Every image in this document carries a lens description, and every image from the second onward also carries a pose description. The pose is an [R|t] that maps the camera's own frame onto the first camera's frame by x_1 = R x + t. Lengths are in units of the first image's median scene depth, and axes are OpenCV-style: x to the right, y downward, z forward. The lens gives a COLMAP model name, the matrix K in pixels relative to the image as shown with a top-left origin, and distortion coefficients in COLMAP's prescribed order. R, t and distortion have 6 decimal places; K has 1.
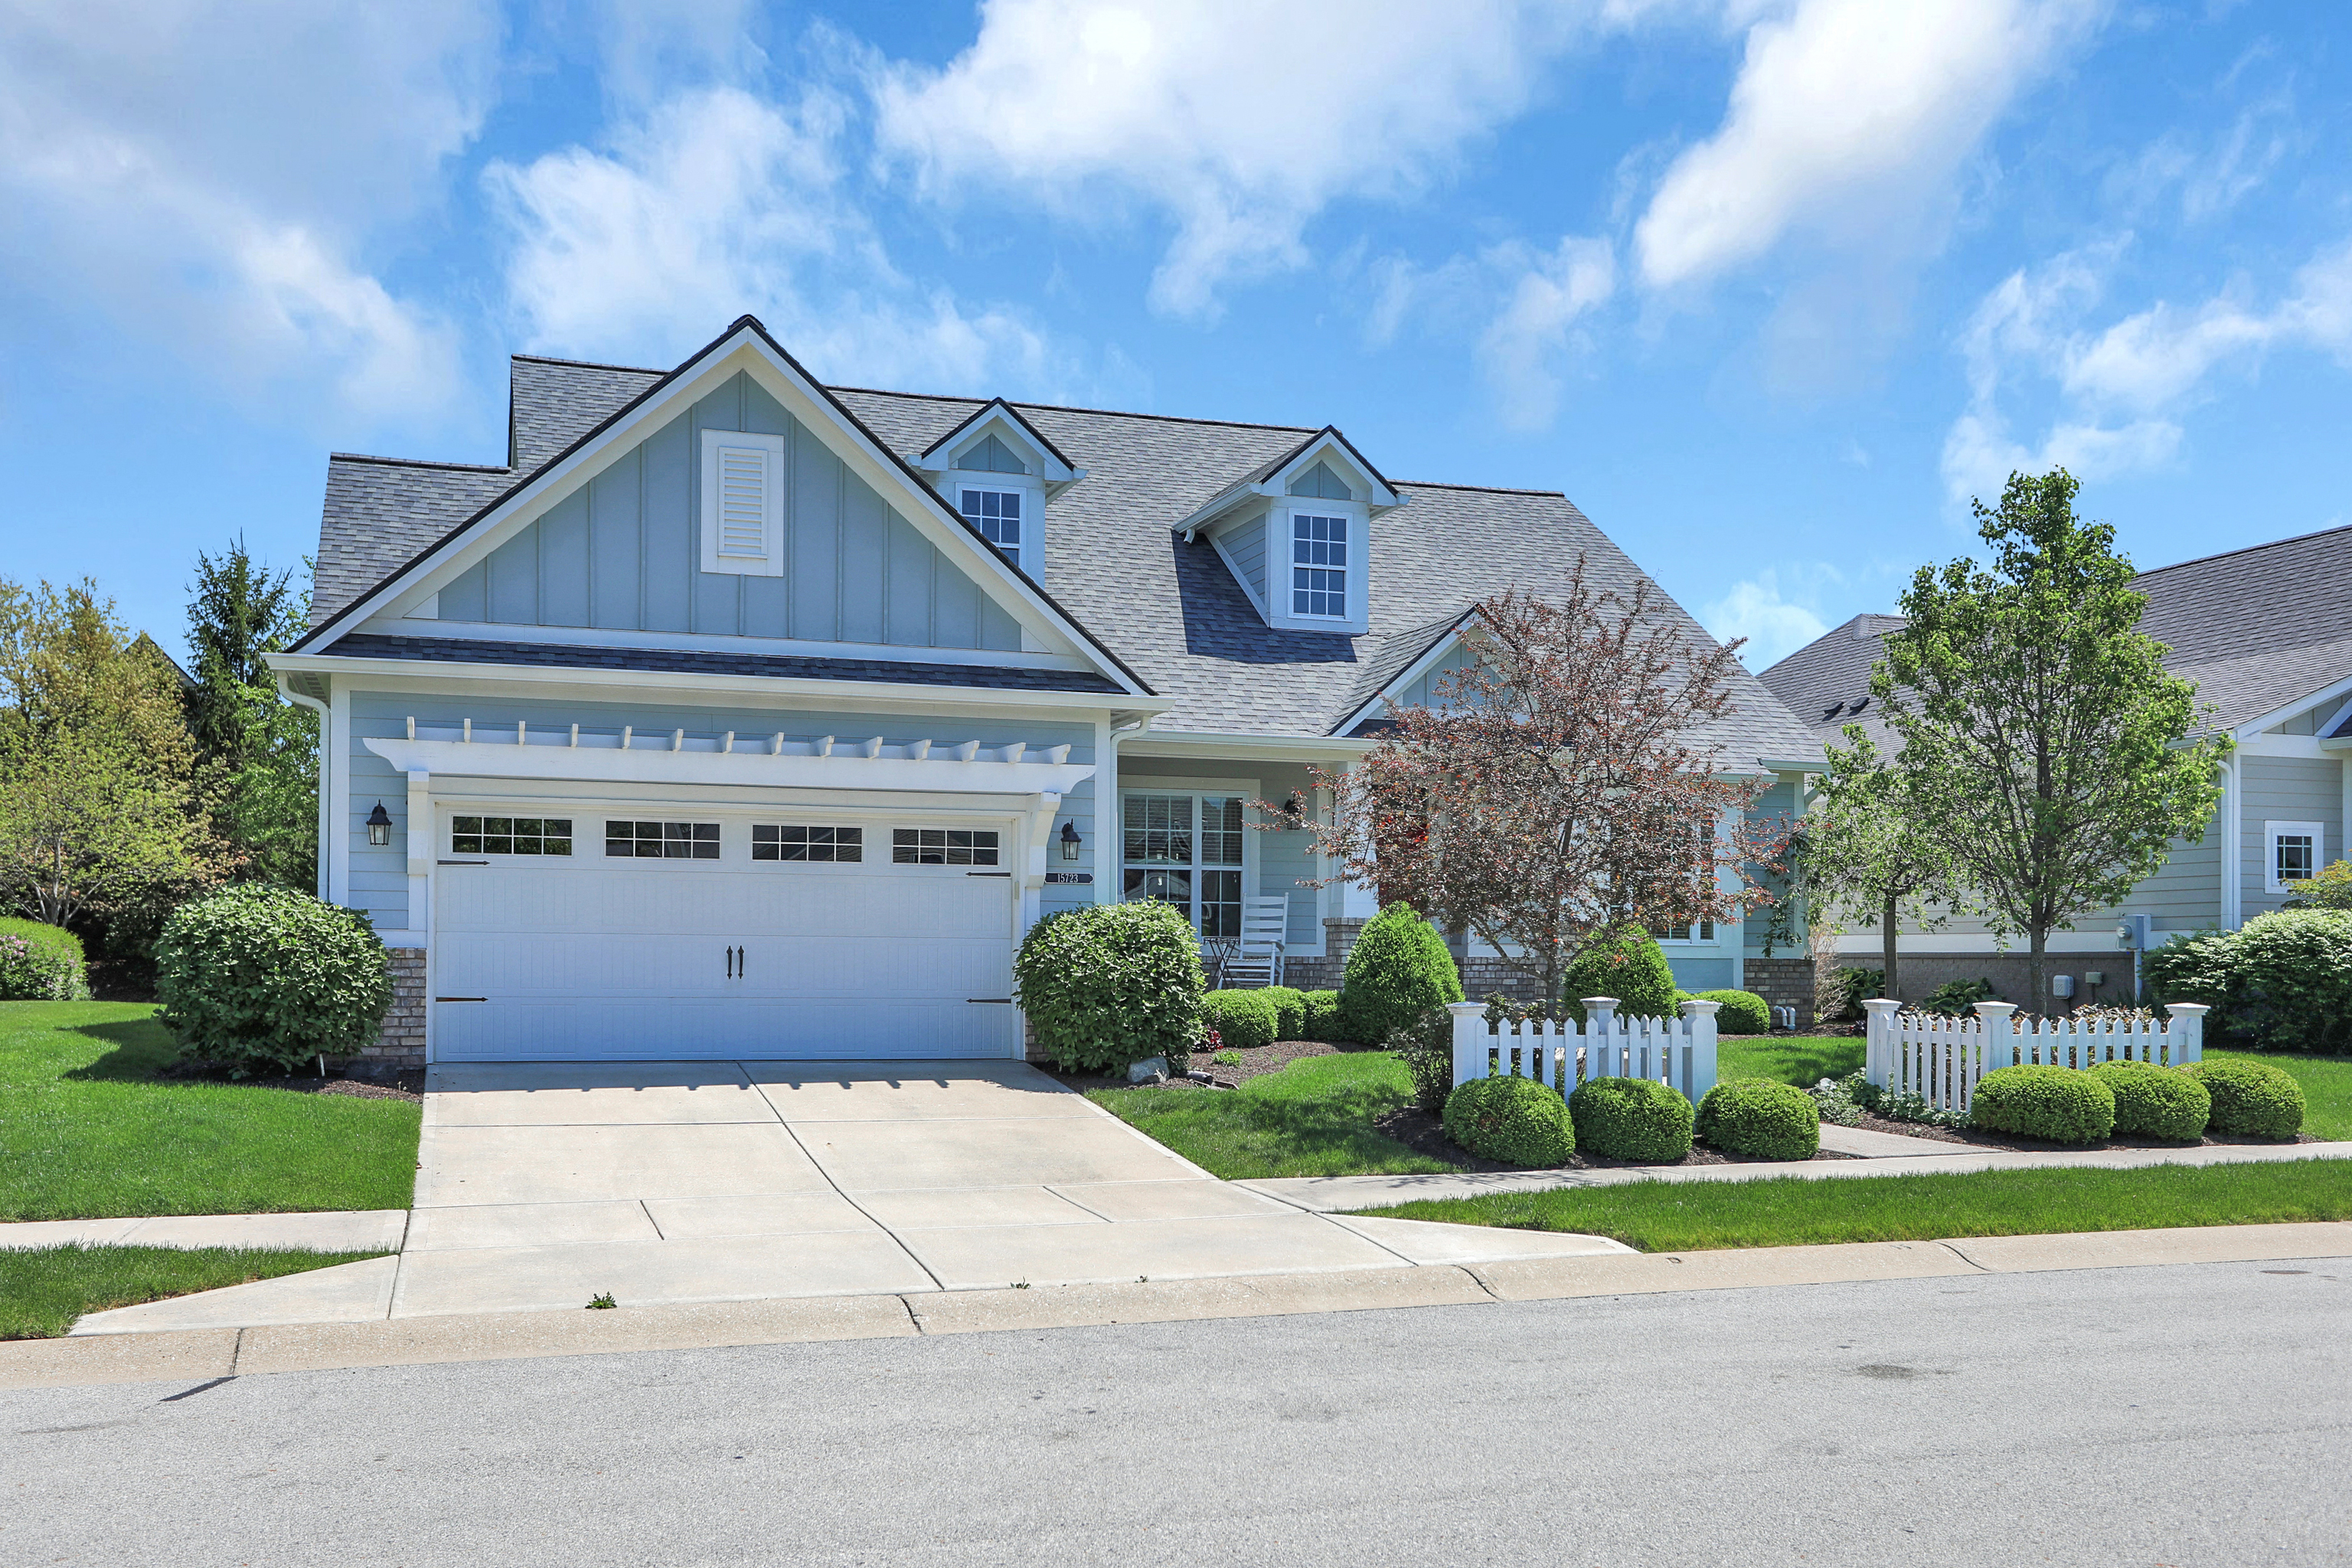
lens RADIAL K [[2218.4, 0, 1176.8], [0, 2218.4, 849.1], [0, 0, 1]] dist [0.030411, 0.018441]
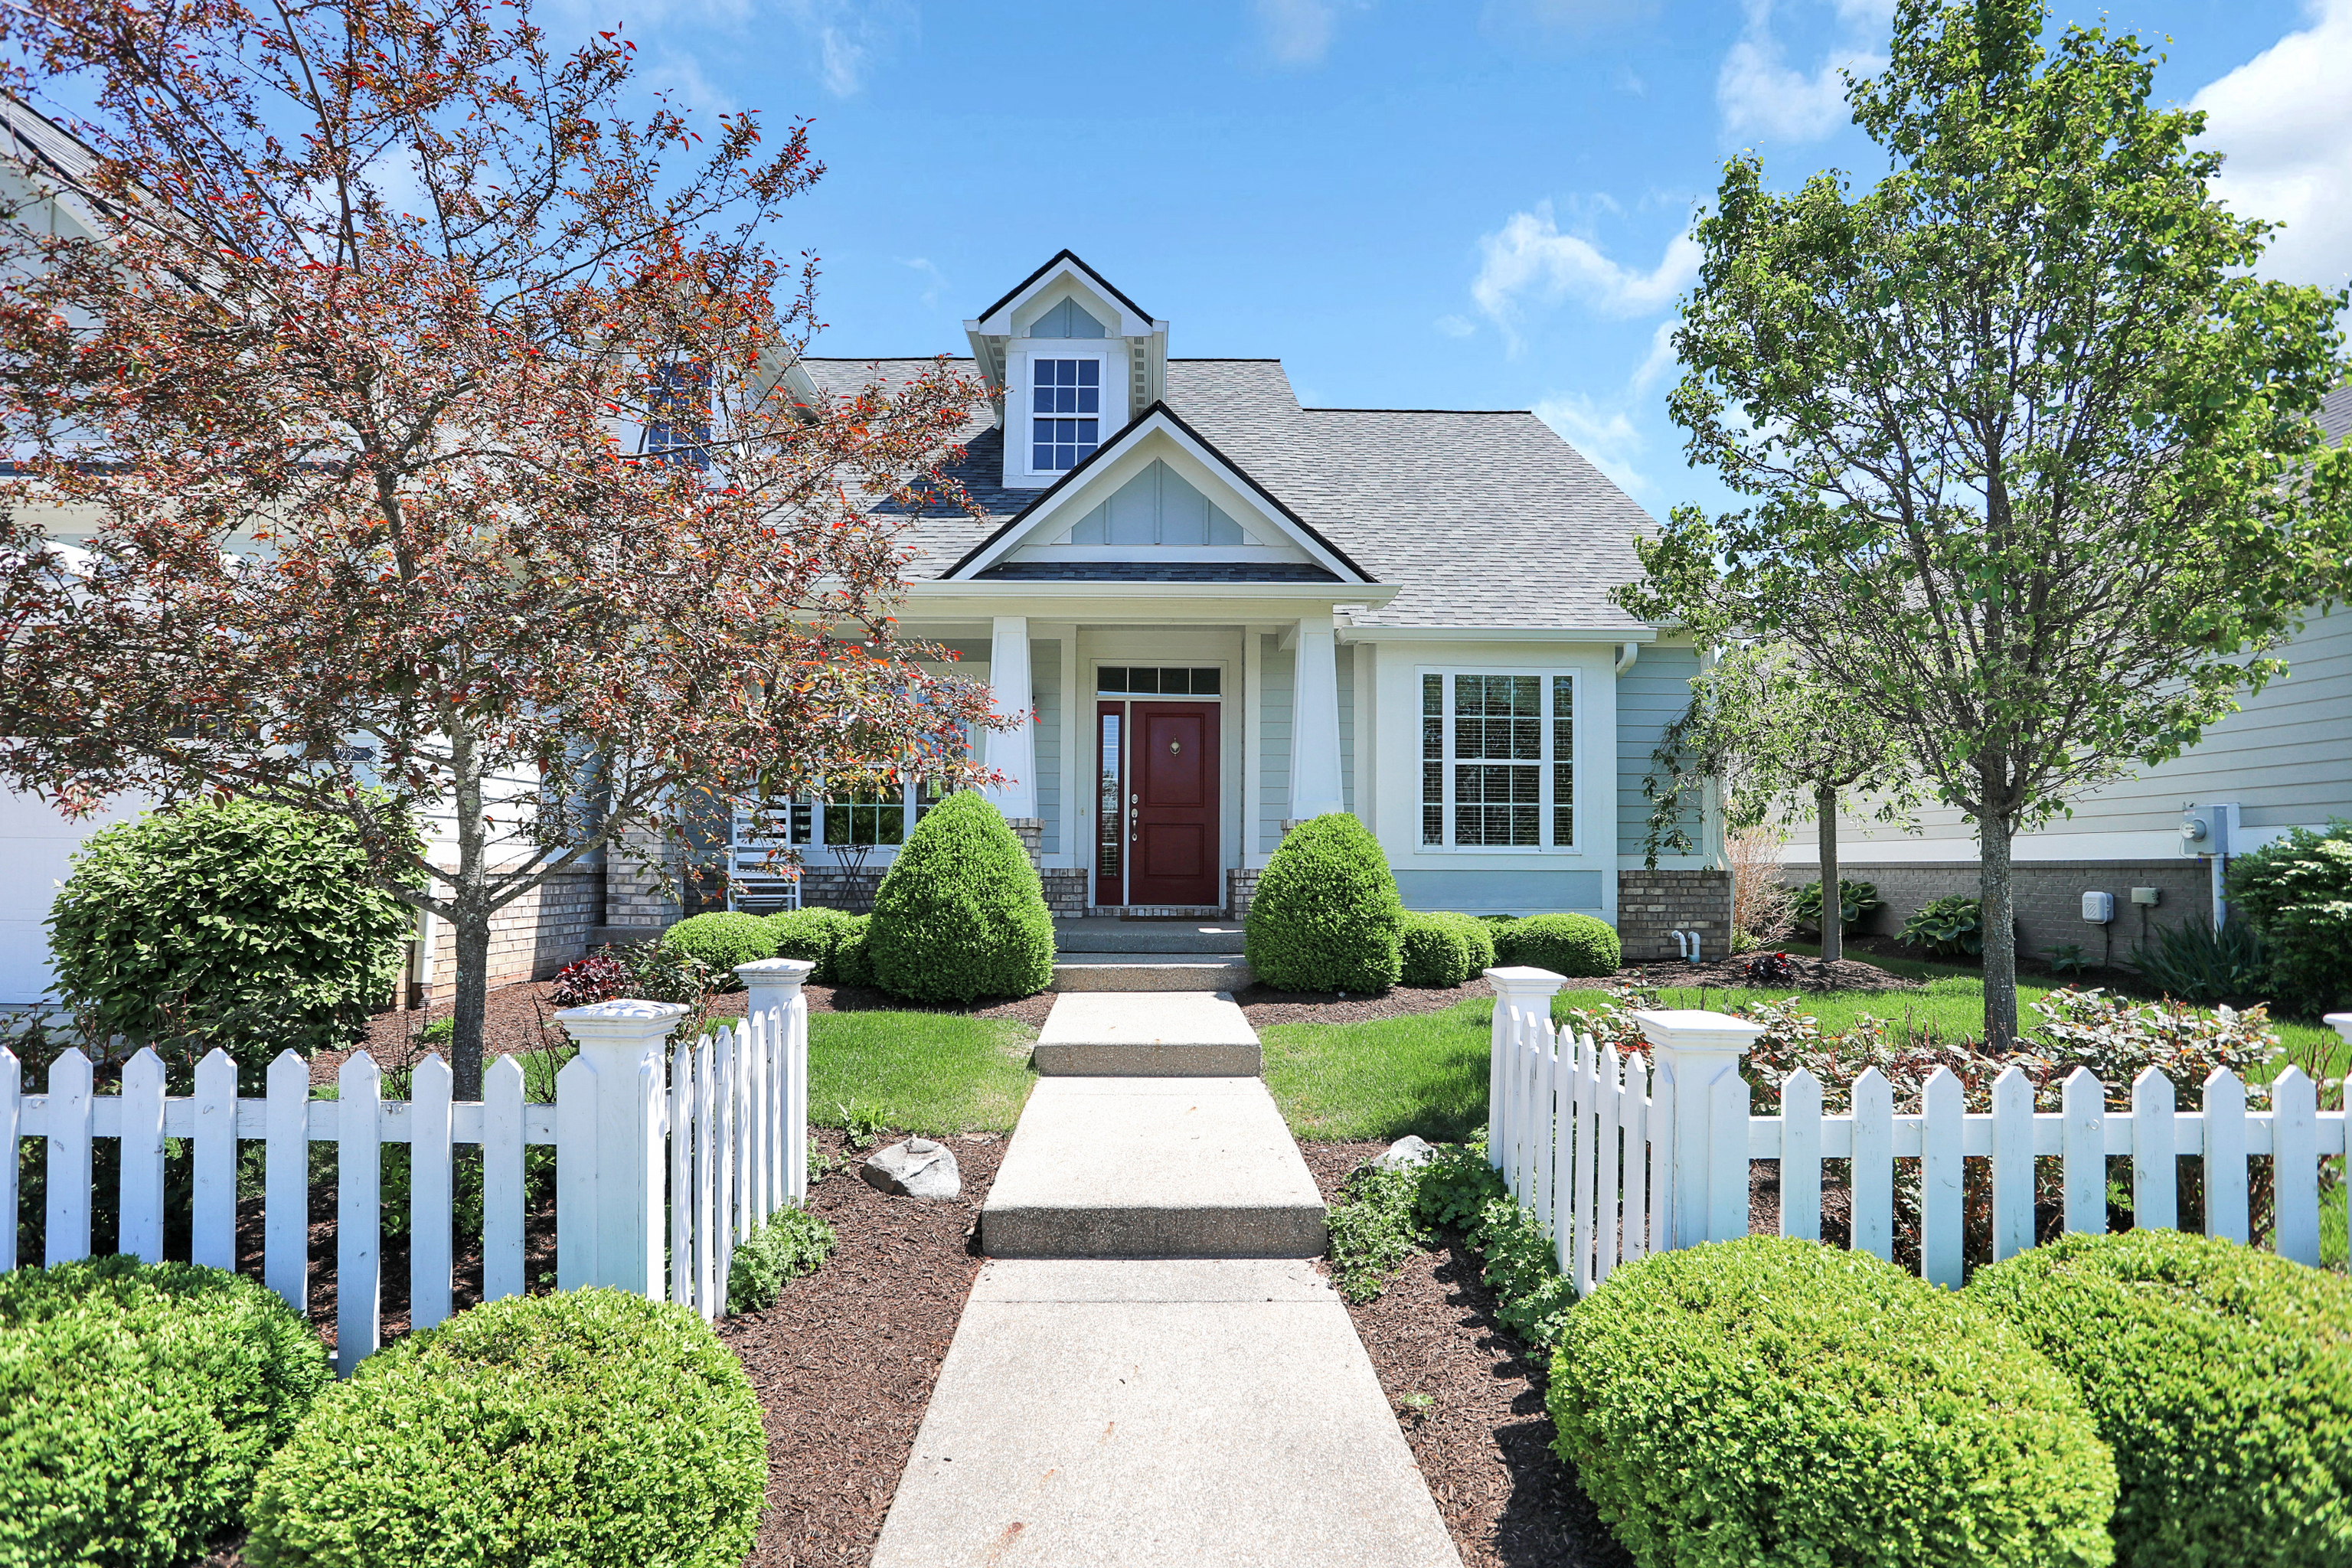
lens RADIAL K [[1196.8, 0, 1153.6], [0, 1196.8, 812.1], [0, 0, 1]] dist [-0.075377, 0.036736]
pose [[0.944388, -0.015058, -0.328488, 0.328426], [0.015518, 0.999879, -0.001220, 0.037163], [0.328467, -0.003945, 0.944507, 0.770064]]
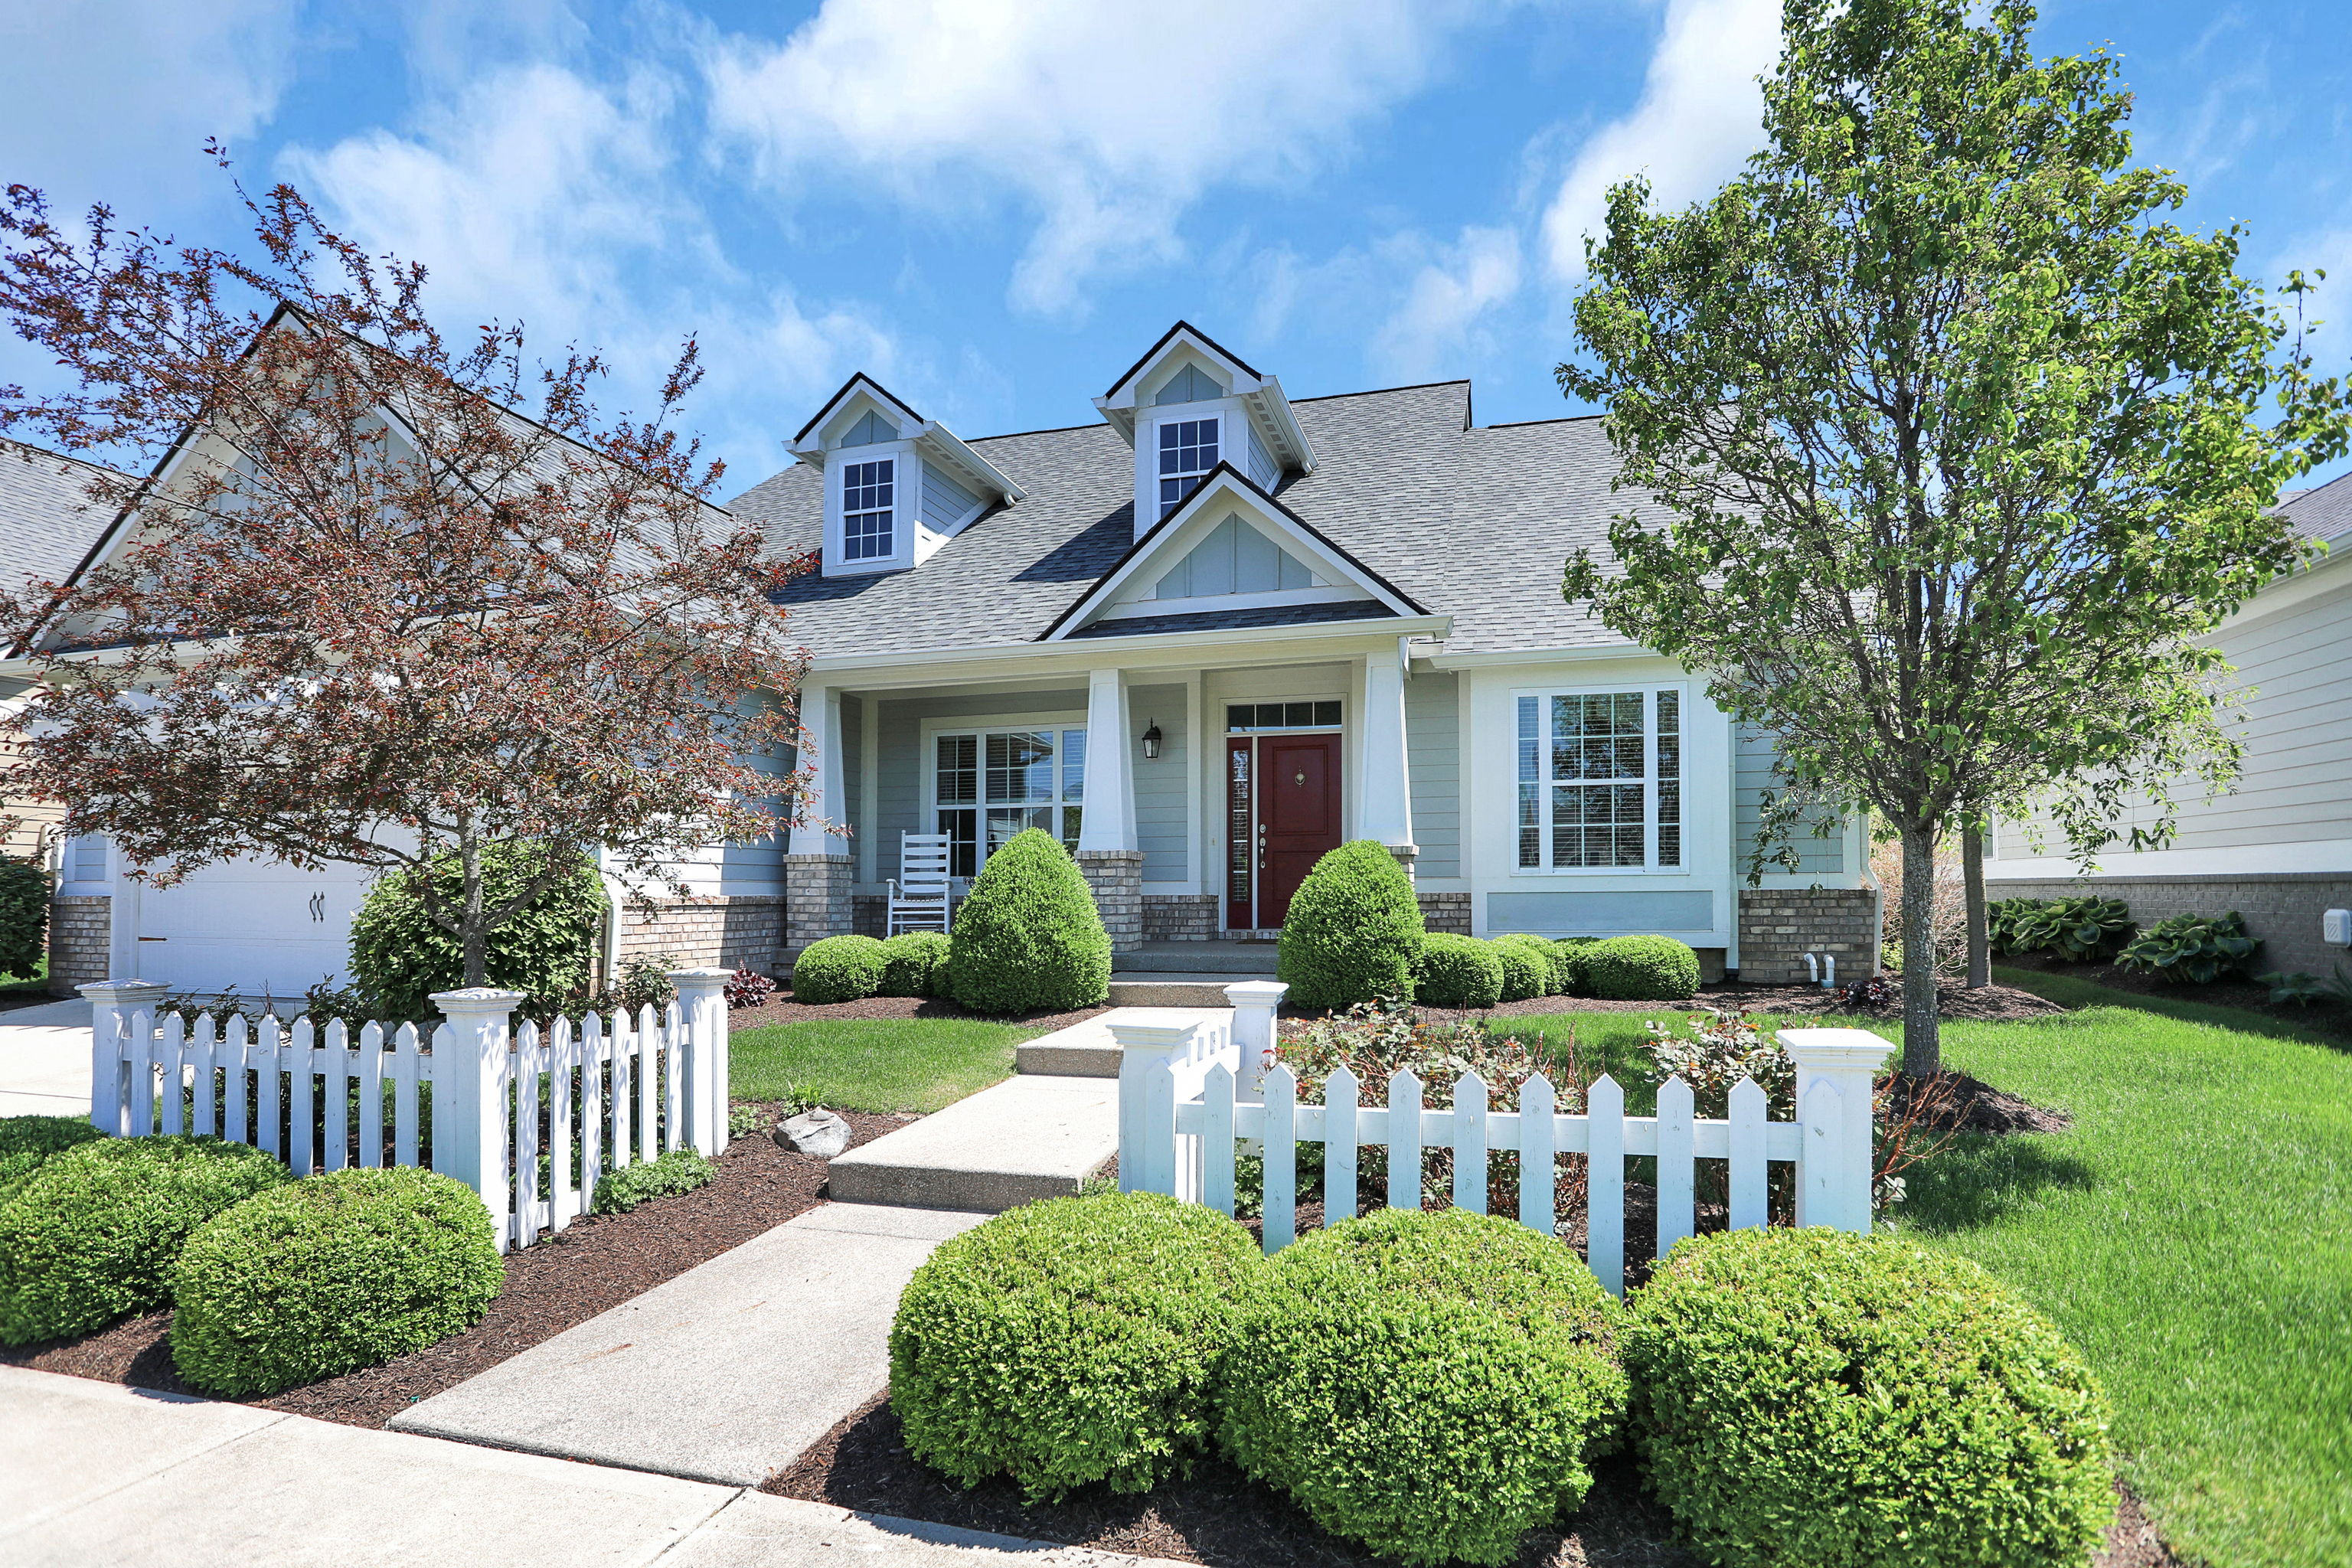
lens RADIAL K [[1214.0, 0, 1170.4], [0, 1214.0, 831.1], [0, 0, 1]] dist [-0.085106, 0.045765]
pose [[0.808680, -0.039782, -0.586902, 0.465340], [0.039296, 0.999135, -0.013580, 0.037924], [0.586935, -0.012082, 0.809544, 0.784100]]
